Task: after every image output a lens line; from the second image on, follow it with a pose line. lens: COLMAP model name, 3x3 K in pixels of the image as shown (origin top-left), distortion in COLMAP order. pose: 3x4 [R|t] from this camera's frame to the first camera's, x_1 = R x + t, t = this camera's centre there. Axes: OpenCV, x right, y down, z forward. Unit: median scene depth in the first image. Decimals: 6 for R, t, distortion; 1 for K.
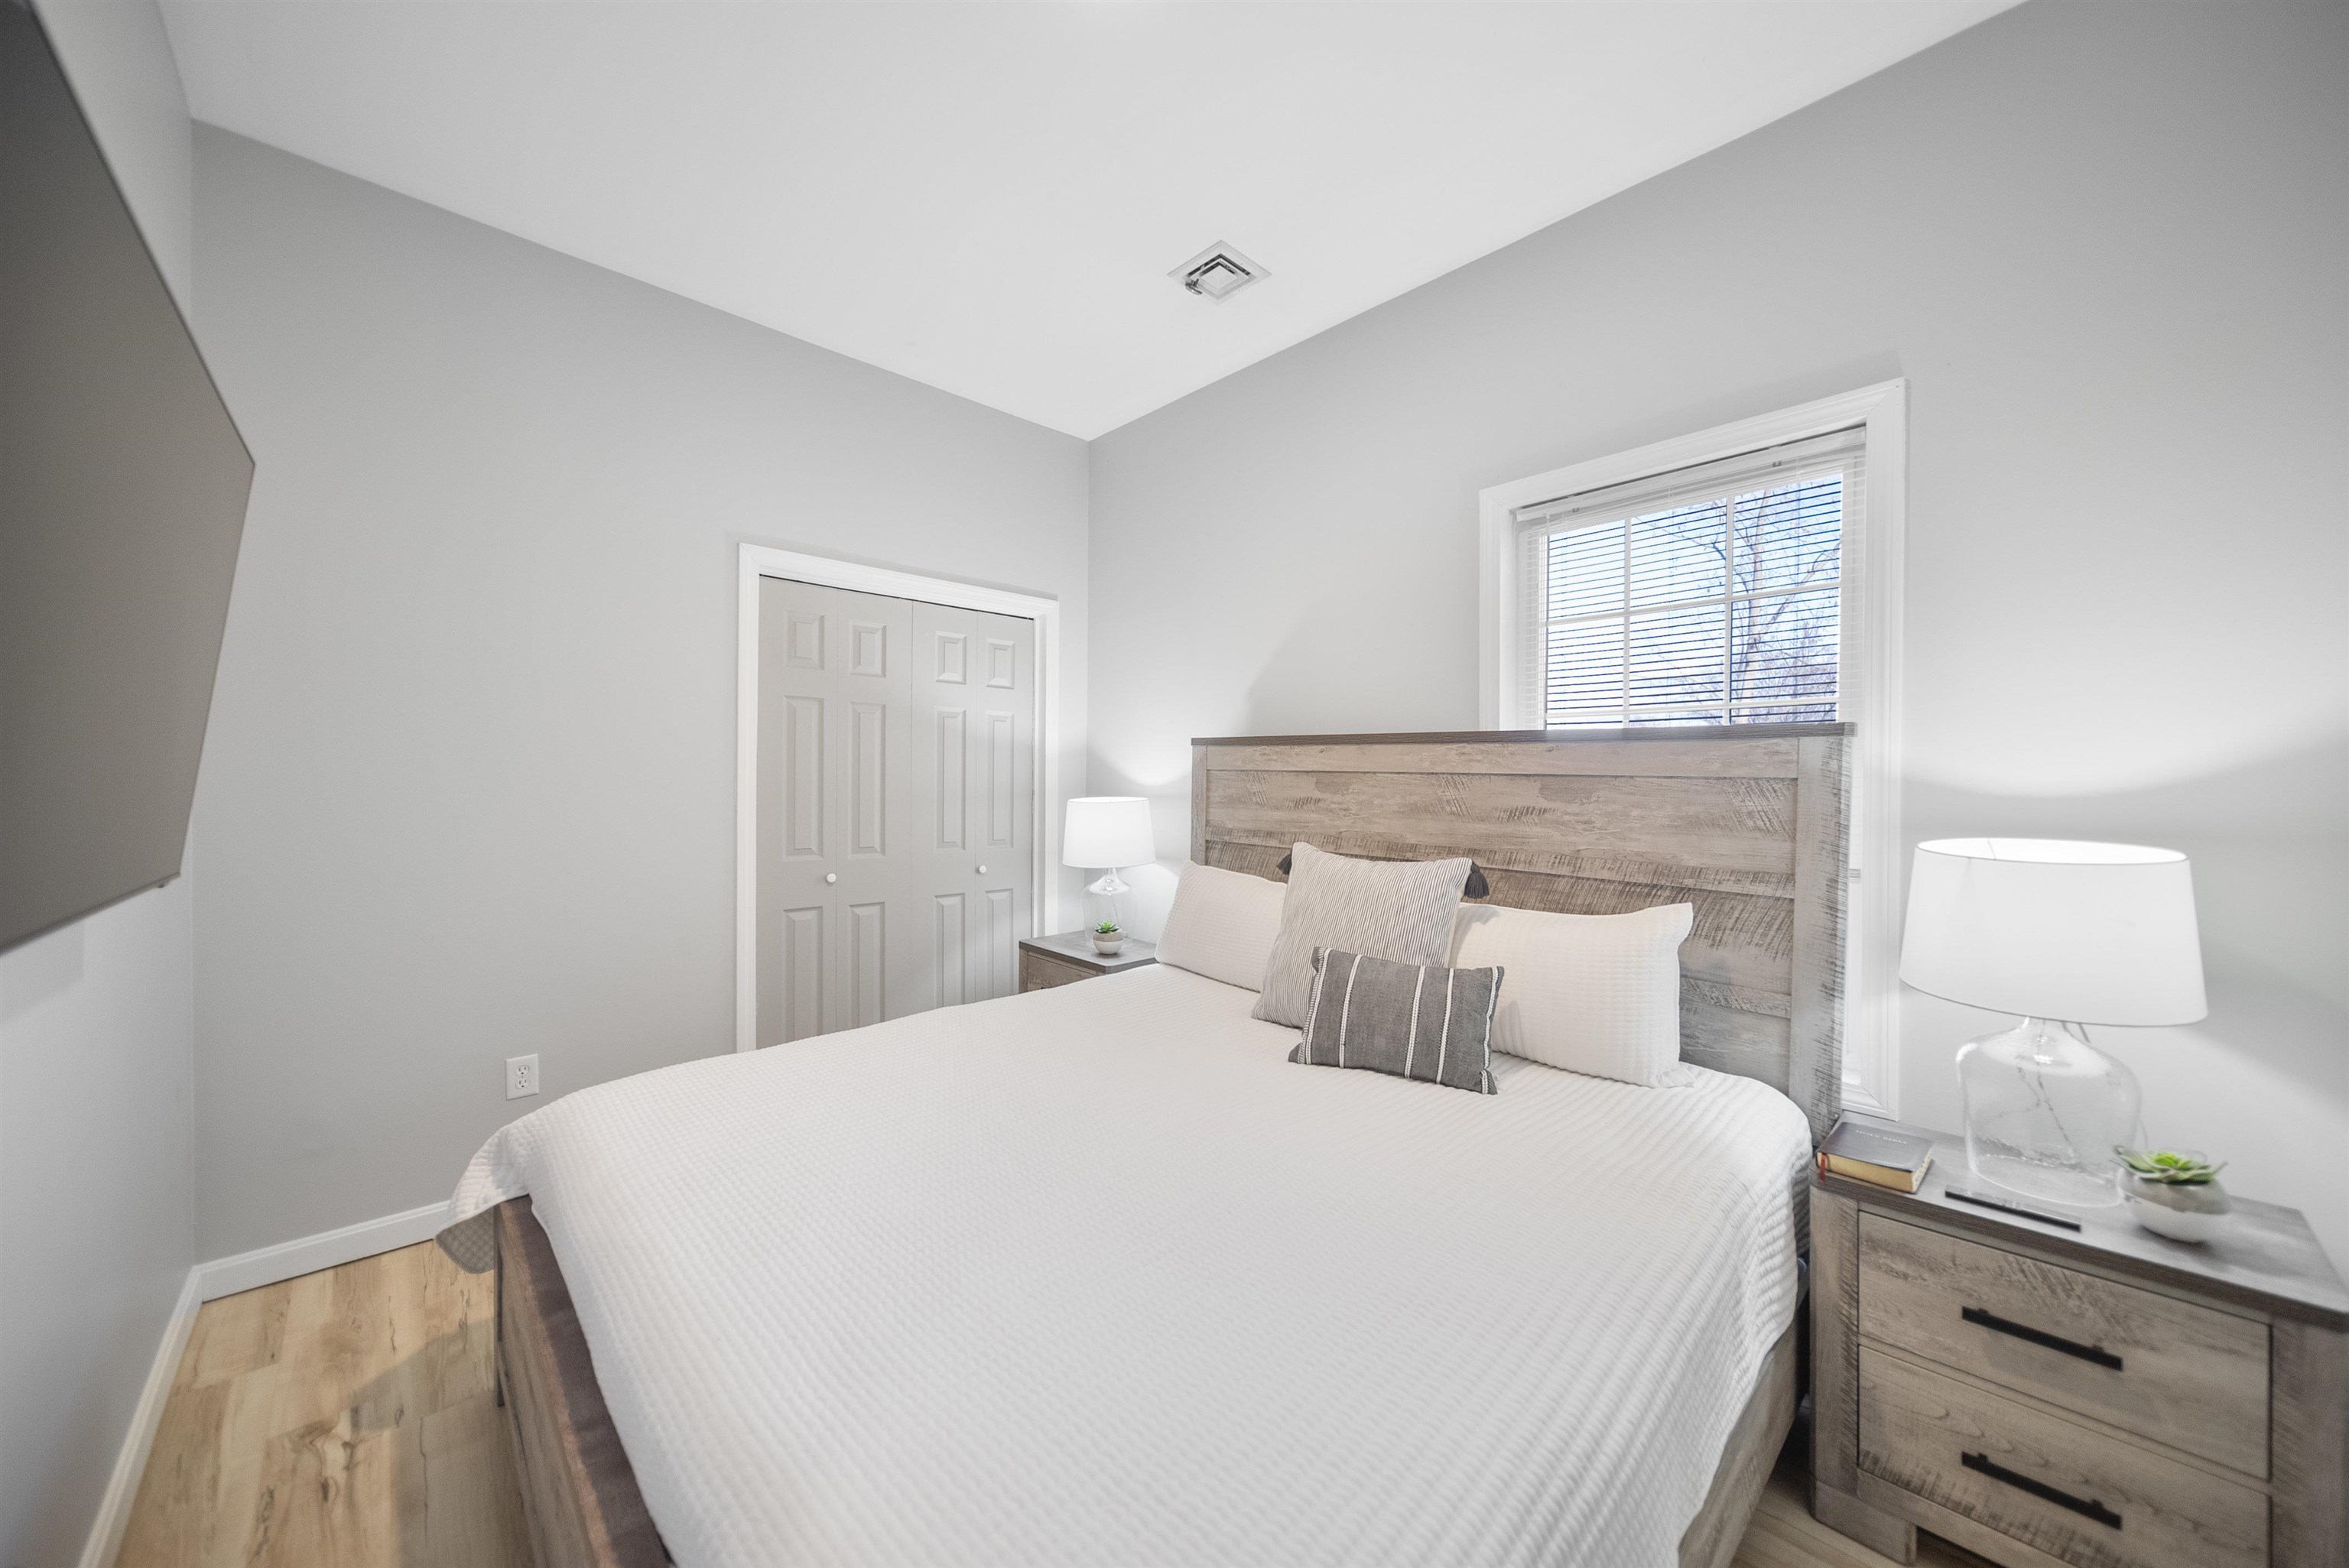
lens RADIAL K [[831.2, 0, 1169.6], [0, 831.2, 779.7], [0, 0, 1]] dist [0.009043, -0.000110]
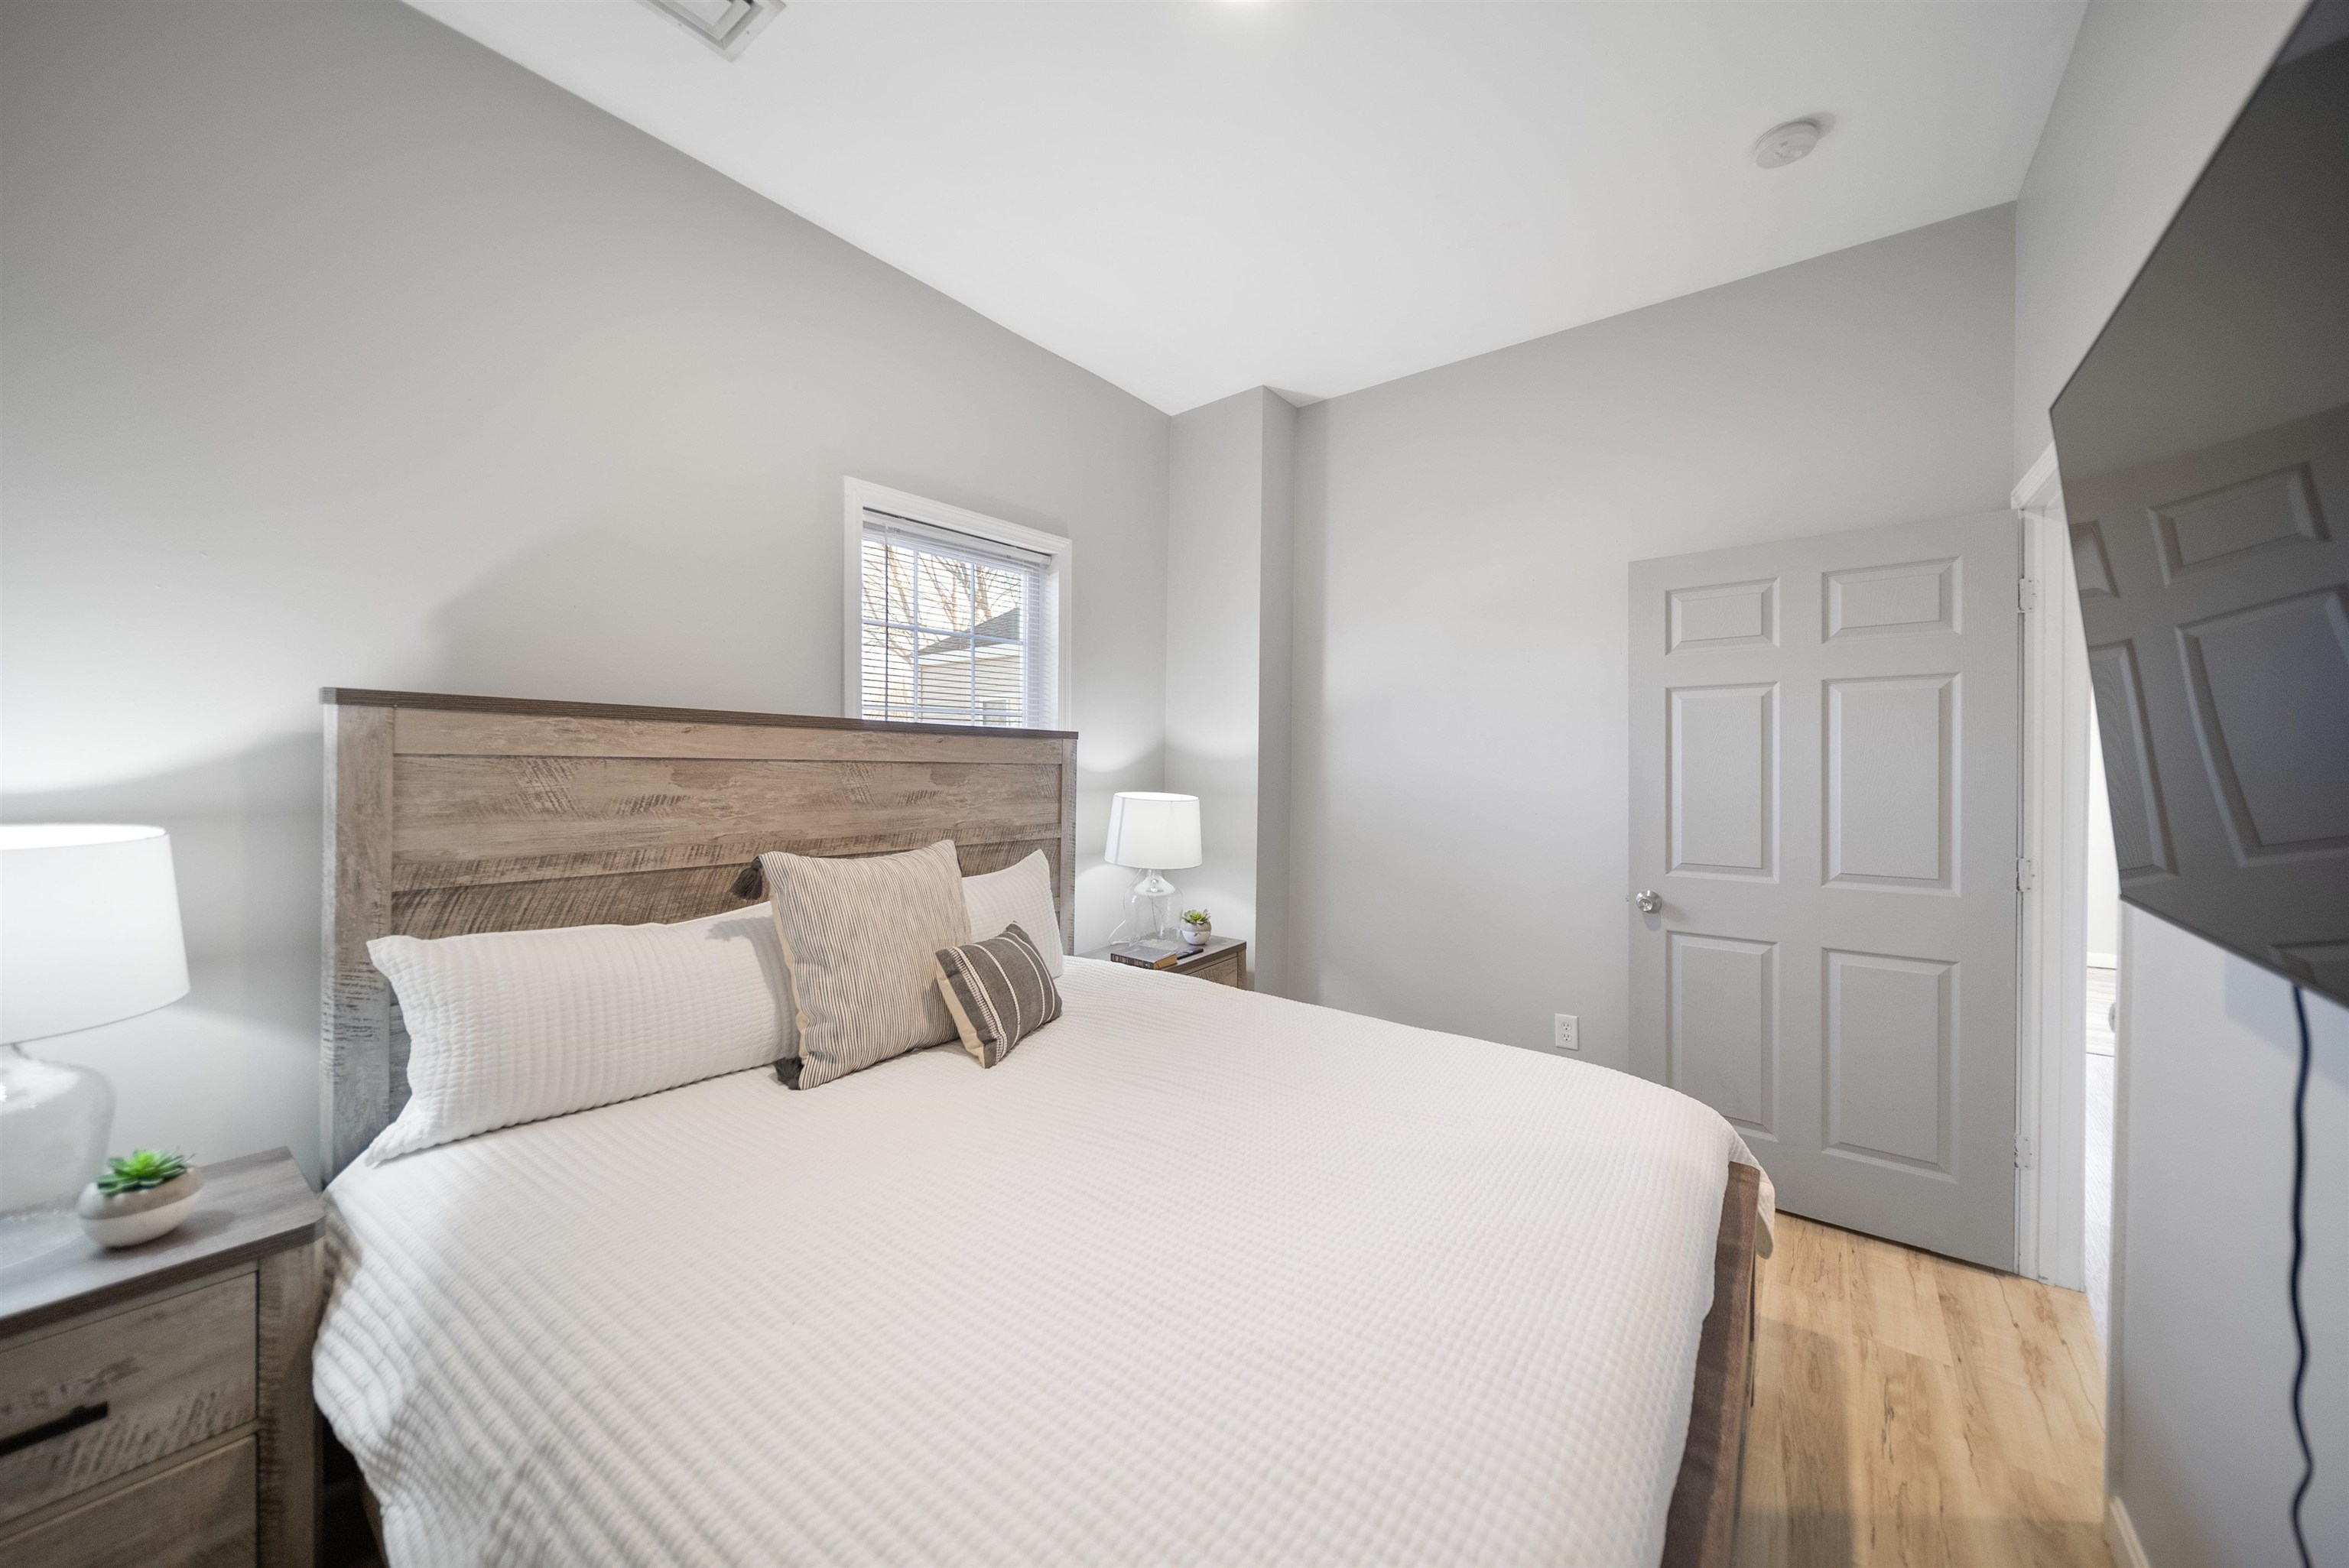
lens RADIAL K [[1002.2, 0, 1174.8], [0, 1002.2, 758.2], [0, 0, 1]] dist [0.002161, 0.000295]
pose [[-0.232778, -0.011044, 0.972467, -0.743506], [-0.006393, 0.999931, 0.009826, -0.021054], [-0.972509, -0.003930, -0.232833, 0.753432]]
